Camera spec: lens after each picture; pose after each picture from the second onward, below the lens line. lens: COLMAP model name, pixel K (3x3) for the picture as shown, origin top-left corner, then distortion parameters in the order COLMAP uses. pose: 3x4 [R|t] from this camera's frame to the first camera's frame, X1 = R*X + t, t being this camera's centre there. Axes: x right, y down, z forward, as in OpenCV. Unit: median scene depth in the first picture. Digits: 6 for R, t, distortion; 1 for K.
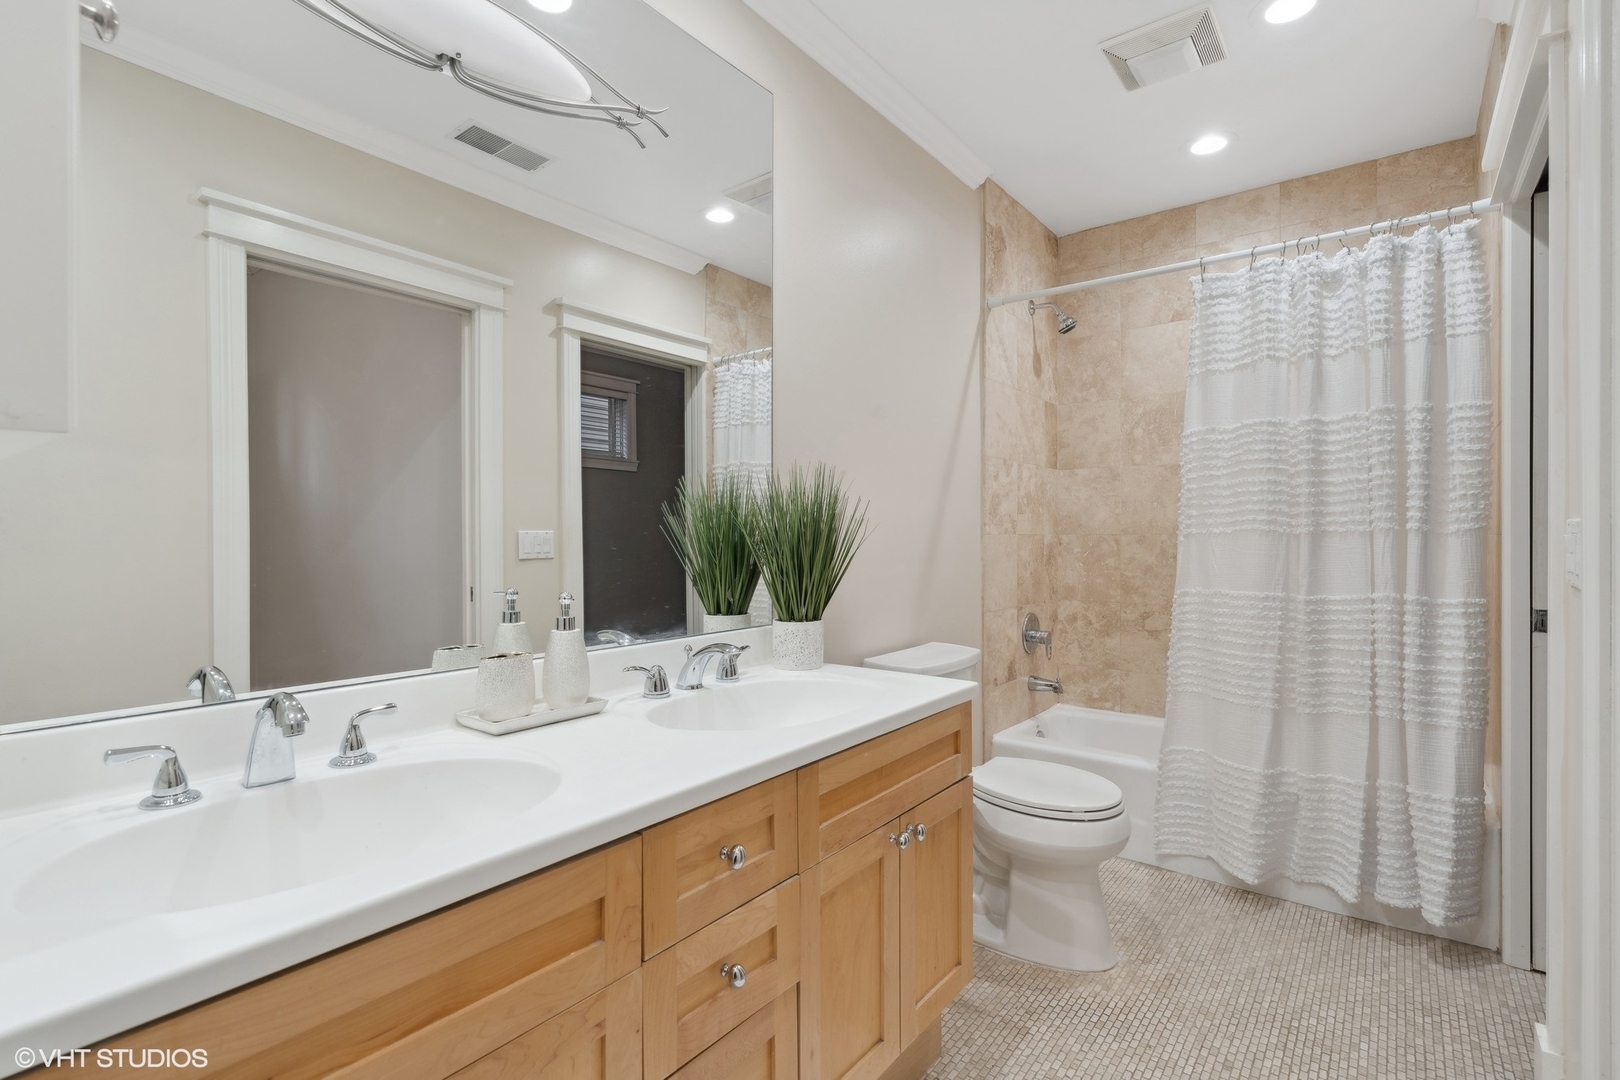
lens RADIAL K [[738.0, 0, 808.5], [0, 738.0, 534.1], [0, 0, 1]] dist [-0.001331, -0.000225]
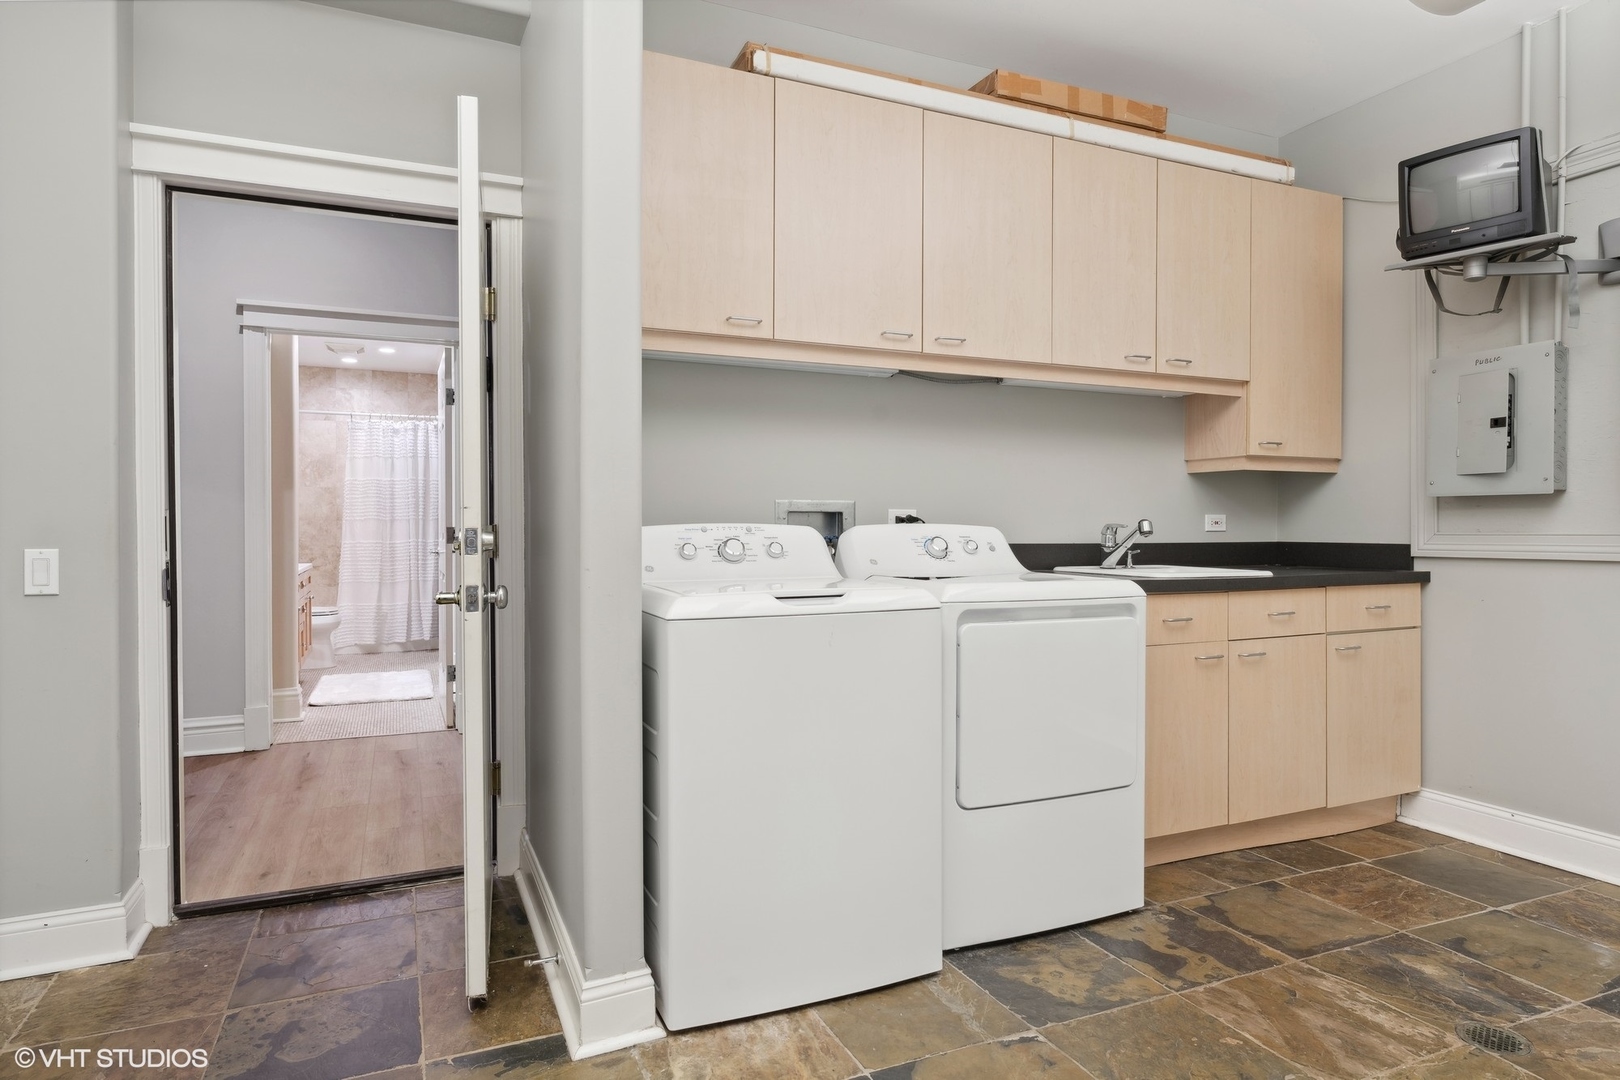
lens RADIAL K [[923.8, 0, 810.0], [0, 923.8, 540.0], [0, 0, 1]] dist [0.004107, 0.000428]
pose [[0.467049, -0.011072, 0.884162, -1.747836], [0.000183, 0.999923, 0.012424, 0.034577], [-0.884232, -0.005641, 0.467015, -2.135279]]
